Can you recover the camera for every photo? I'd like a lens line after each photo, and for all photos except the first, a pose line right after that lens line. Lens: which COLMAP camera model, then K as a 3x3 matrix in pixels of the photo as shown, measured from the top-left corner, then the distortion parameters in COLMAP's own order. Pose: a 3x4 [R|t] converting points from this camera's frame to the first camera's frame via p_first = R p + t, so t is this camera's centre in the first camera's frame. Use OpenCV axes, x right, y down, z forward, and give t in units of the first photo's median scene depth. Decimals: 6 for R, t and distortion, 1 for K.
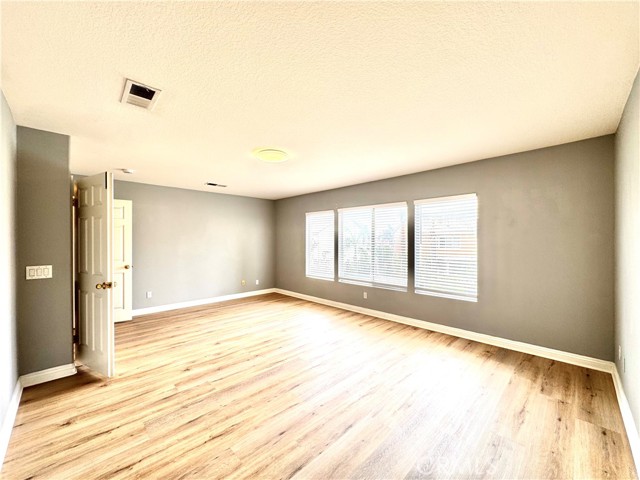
lens RADIAL K [[257.3, 0, 319.9], [0, 257.3, 241.5], [0, 0, 1]] dist [-0.001800, -0.000377]
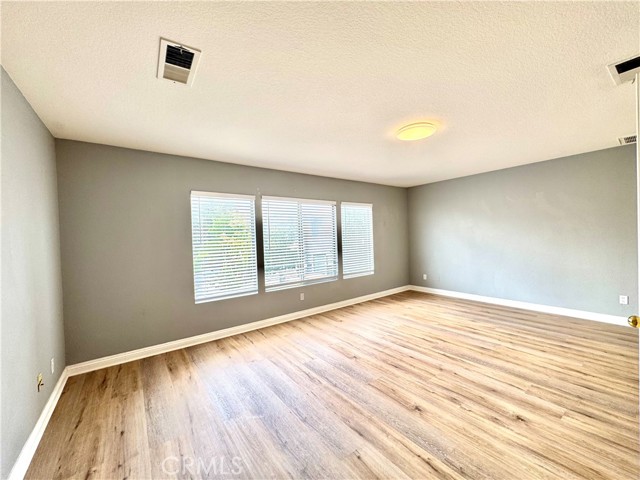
lens RADIAL K [[257.3, 0, 320.1], [0, 257.3, 237.3], [0, 0, 1]] dist [-0.001800, -0.000377]
pose [[0.136831, -0.005269, 0.990580, -1.015956], [0.041131, 0.999154, -0.000367, 0.003265], [-0.989740, 0.040794, 0.136932, 1.142135]]
